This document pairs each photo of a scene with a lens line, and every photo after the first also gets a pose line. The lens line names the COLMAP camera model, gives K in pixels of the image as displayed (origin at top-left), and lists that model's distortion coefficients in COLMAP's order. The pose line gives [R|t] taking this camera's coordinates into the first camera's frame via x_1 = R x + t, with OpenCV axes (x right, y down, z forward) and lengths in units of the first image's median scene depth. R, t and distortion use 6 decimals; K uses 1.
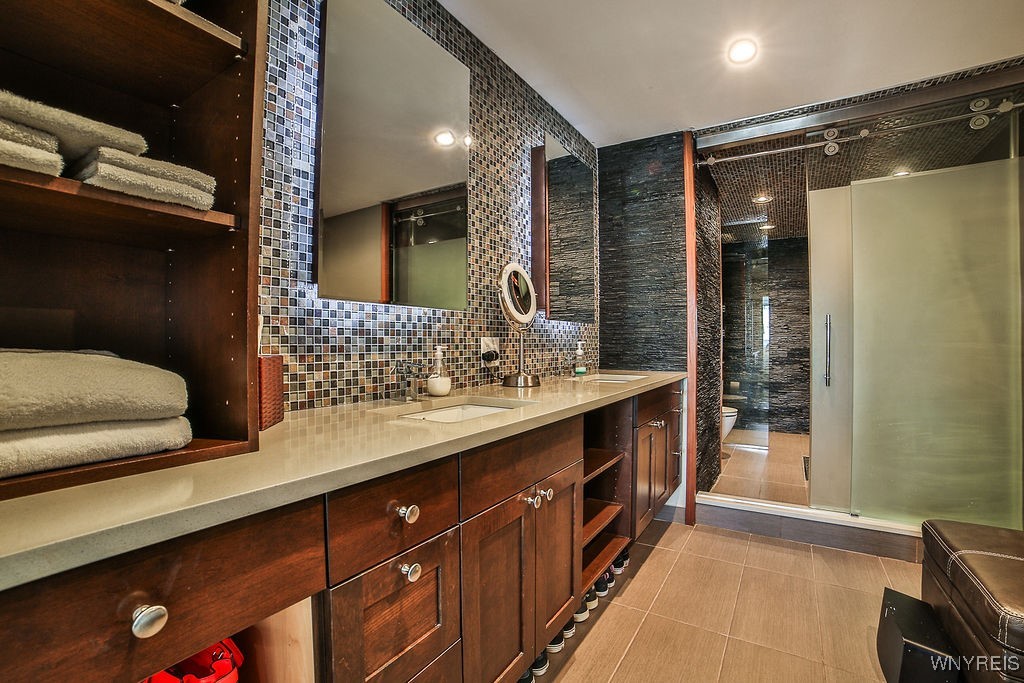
lens RADIAL K [[426.9, 0, 508.2], [0, 426.9, 346.0], [0, 0, 1]] dist [-0.100182, 0.039830]
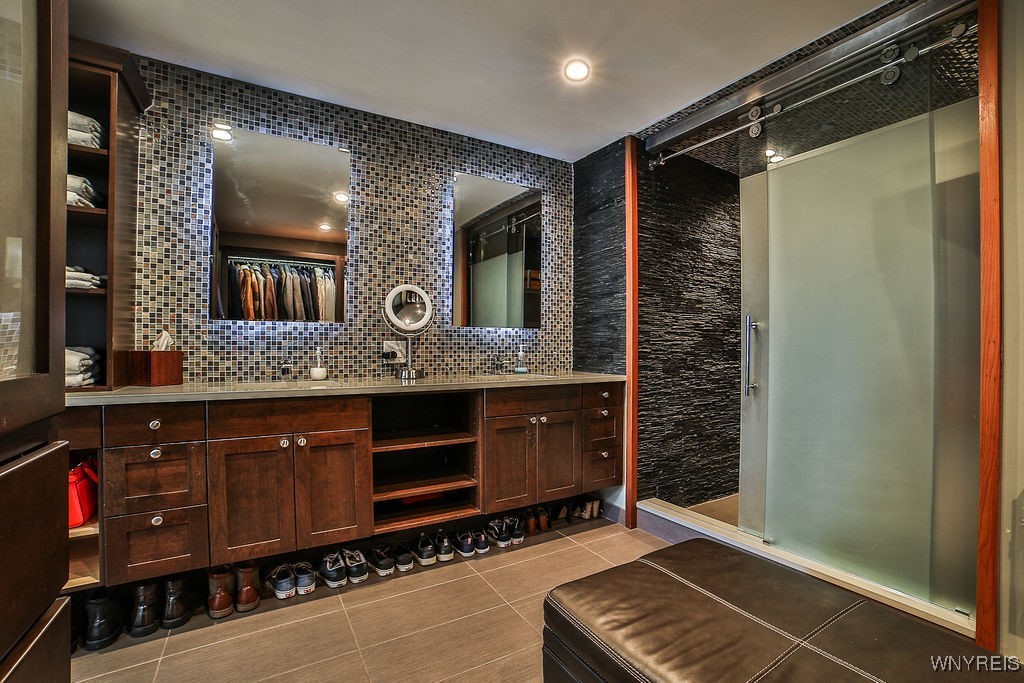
lens RADIAL K [[437.4, 0, 527.7], [0, 437.4, 345.2], [0, 0, 1]] dist [-0.078963, 0.029267]
pose [[0.920302, 0.009203, -0.391101, 0.906066], [-0.011045, 0.999936, -0.002460, -0.008956], [0.391054, 0.006584, 0.920344, -0.087829]]
